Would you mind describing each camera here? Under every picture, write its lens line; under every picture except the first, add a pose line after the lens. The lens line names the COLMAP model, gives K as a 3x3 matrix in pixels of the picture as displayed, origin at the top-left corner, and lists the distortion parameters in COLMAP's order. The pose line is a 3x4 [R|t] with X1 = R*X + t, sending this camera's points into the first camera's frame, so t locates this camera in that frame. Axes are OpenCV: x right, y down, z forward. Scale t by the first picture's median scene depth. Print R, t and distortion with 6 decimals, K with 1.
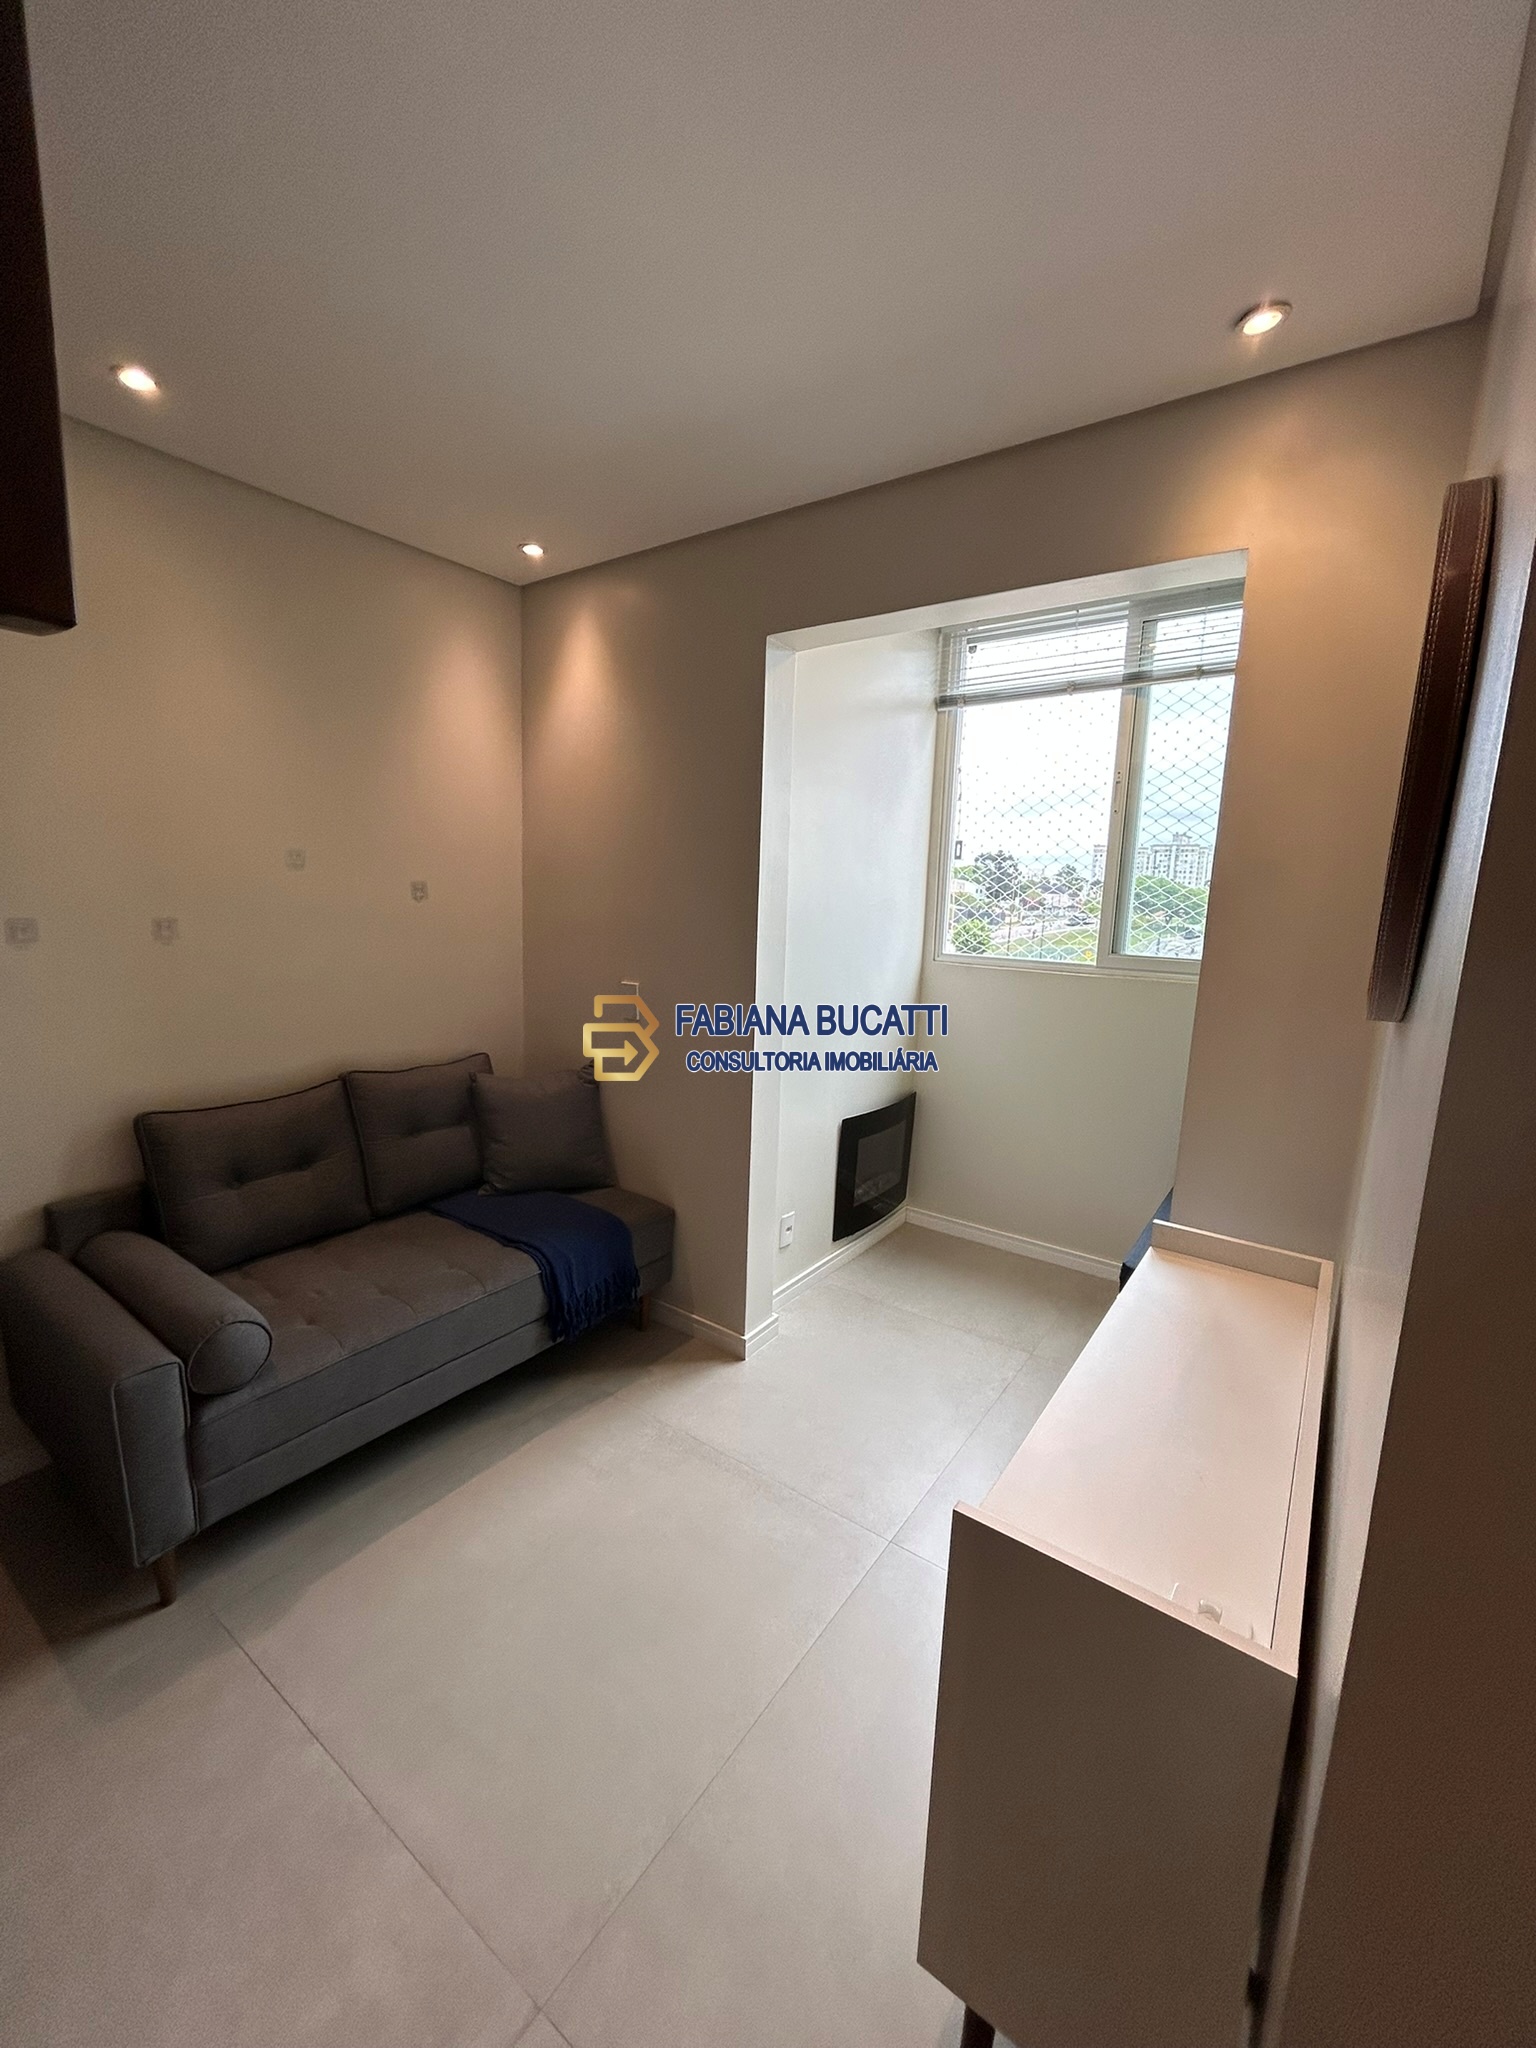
lens RADIAL K [[827.1, 0, 768.0], [0, 827.1, 1024.0], [0, 0, 1]] dist [-0.005255, 0.000570]
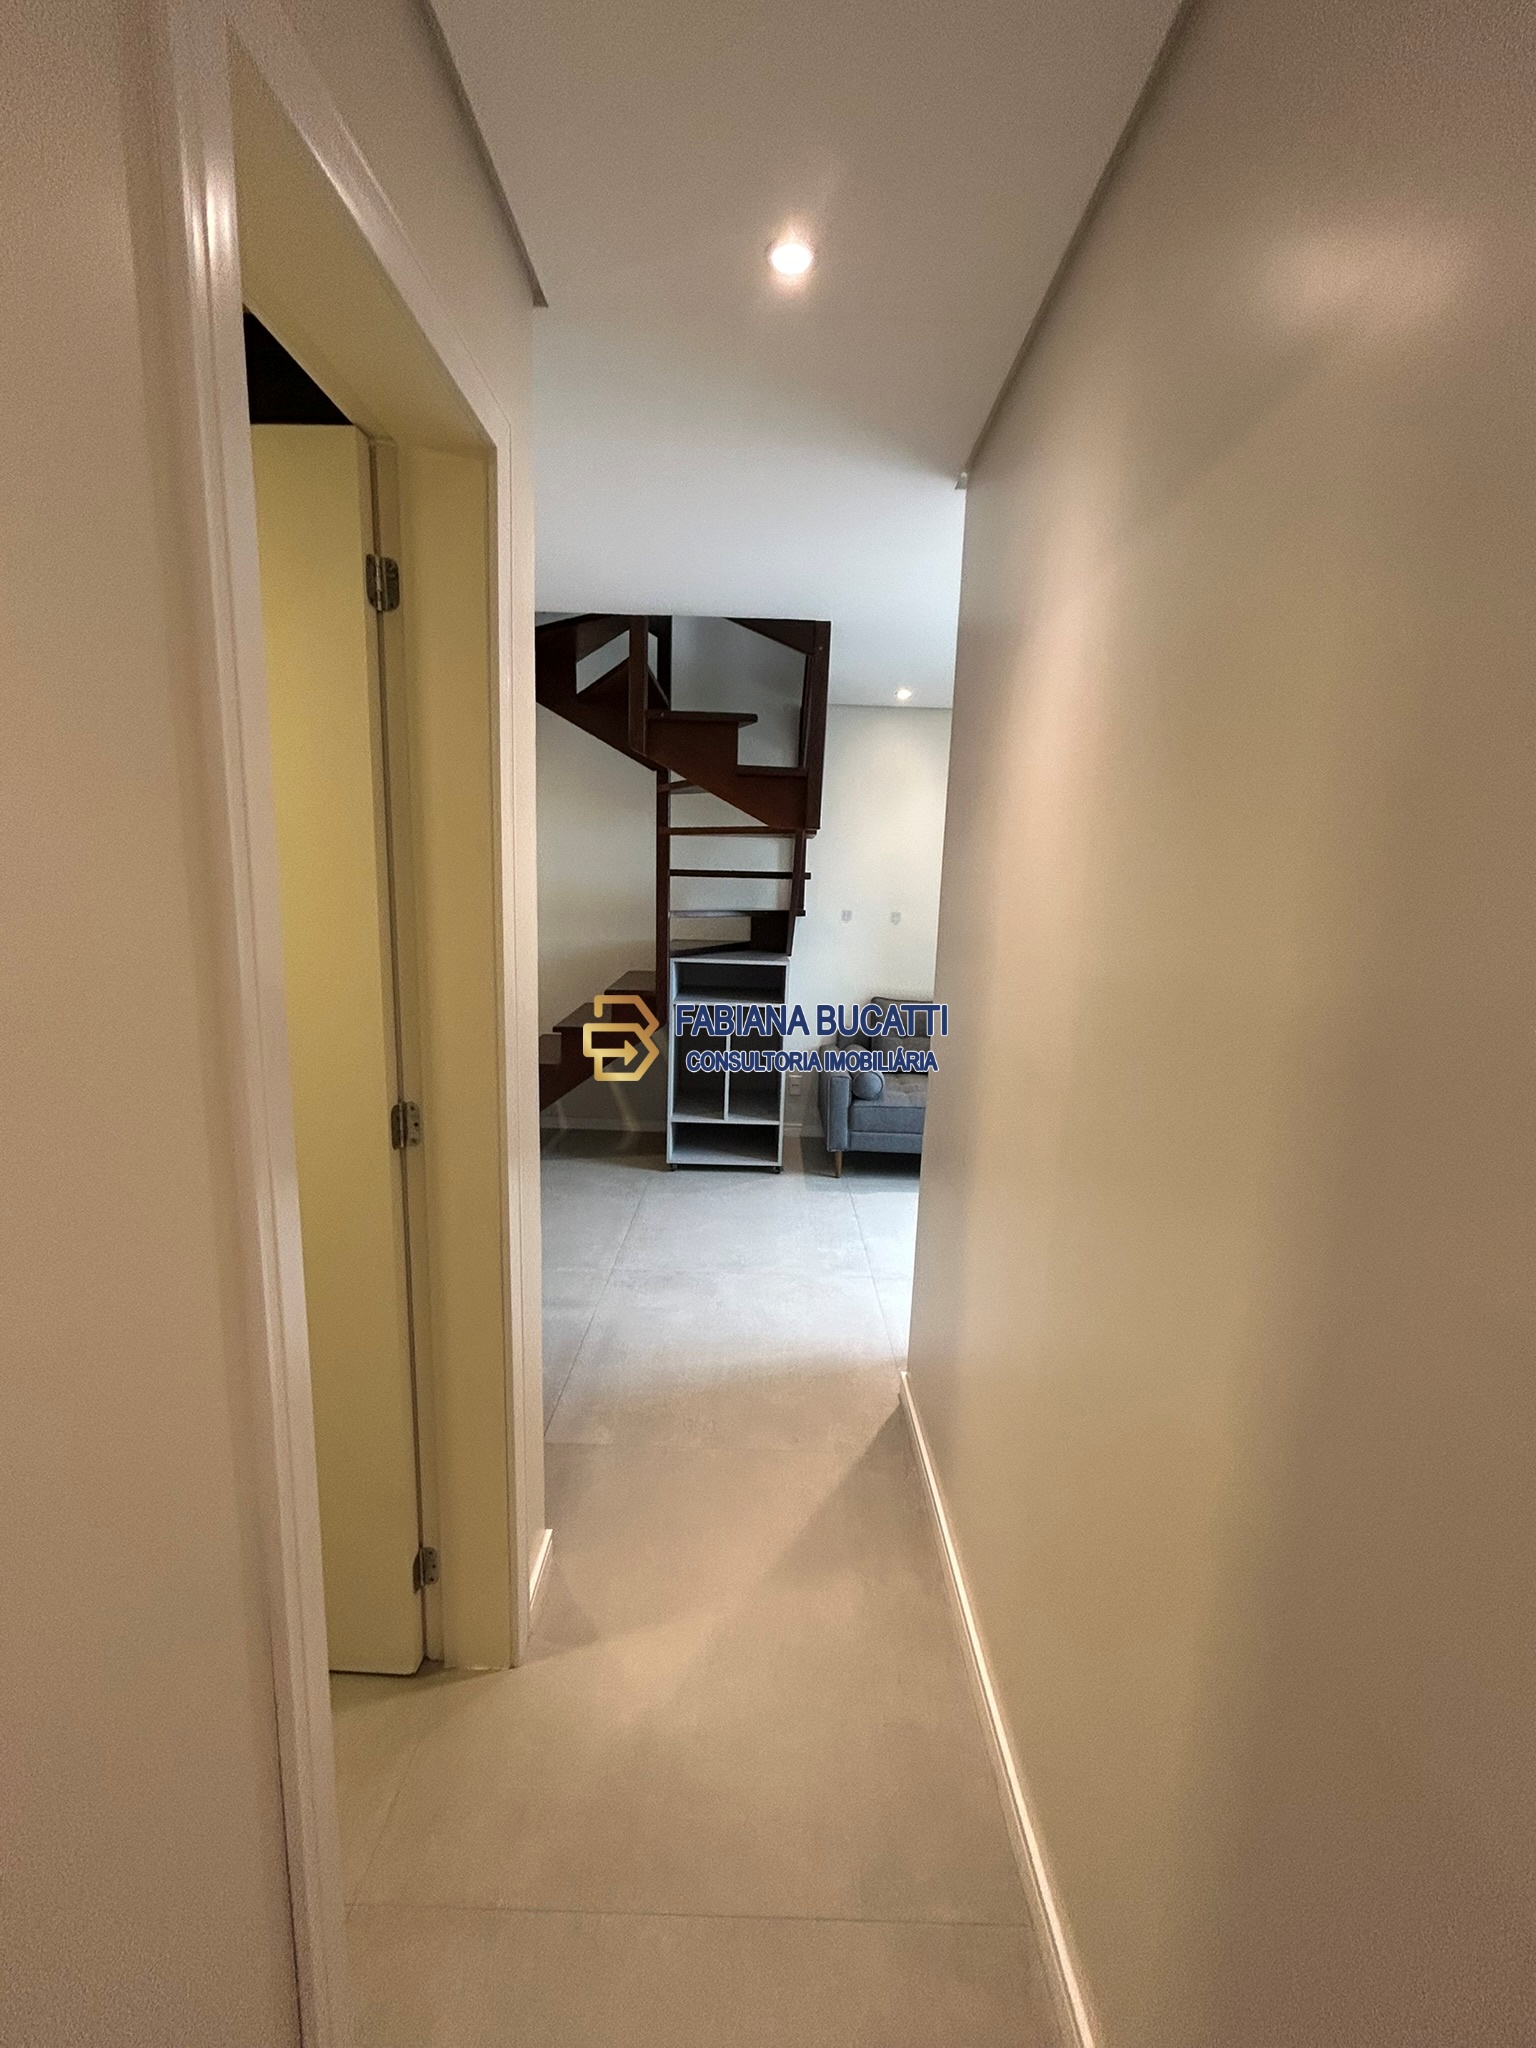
lens RADIAL K [[827.1, 0, 768.0], [0, 827.1, 1024.0], [0, 0, 1]] dist [-0.005255, 0.000570]
pose [[0.581959, 0.138406, -0.801353, 1.183257], [-0.146481, 0.987134, 0.064115, 0.100774], [0.799917, 0.080071, 0.594745, -0.771060]]
